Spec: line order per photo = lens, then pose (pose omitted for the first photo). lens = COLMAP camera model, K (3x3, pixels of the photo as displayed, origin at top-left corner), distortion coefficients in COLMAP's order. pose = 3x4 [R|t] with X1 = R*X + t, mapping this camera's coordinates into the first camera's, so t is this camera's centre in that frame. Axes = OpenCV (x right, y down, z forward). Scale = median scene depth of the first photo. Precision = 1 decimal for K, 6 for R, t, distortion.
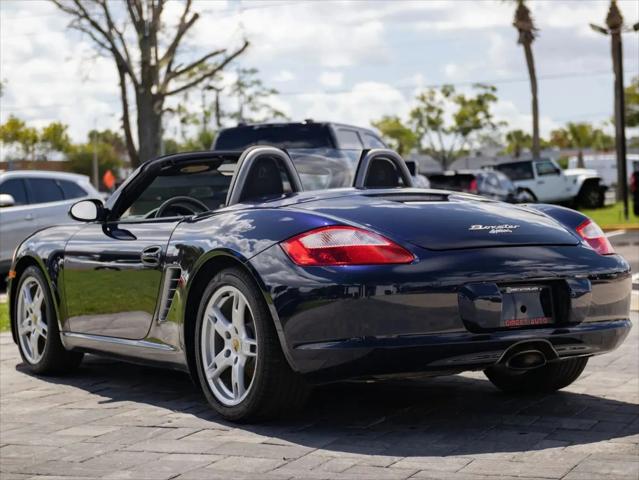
lens RADIAL K [[2295.6, 0, 319.5], [0, 2295.6, 240.0], [0, 0, 1]] dist [-0.057242, 0.117422]
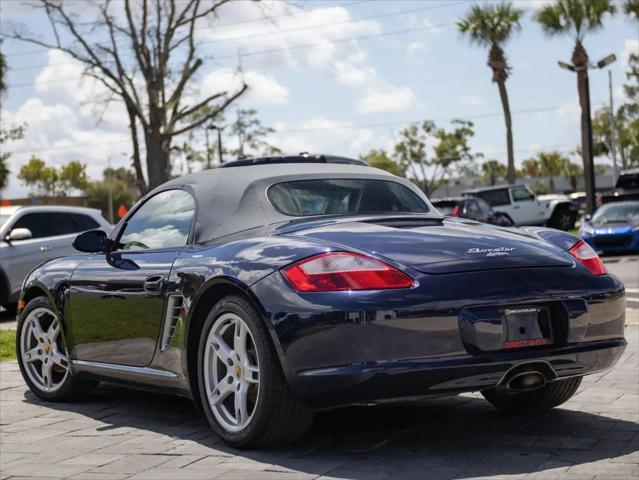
lens RADIAL K [[2331.8, 0, 319.5], [0, 2331.8, 240.0], [0, 0, 1]] dist [0.104291, 1.159456]
pose [[0.999818, -0.019065, -0.000100, 0.002271], [0.019063, 0.999753, -0.011458, 0.001239], [0.000319, 0.011454, 0.999934, -0.106253]]
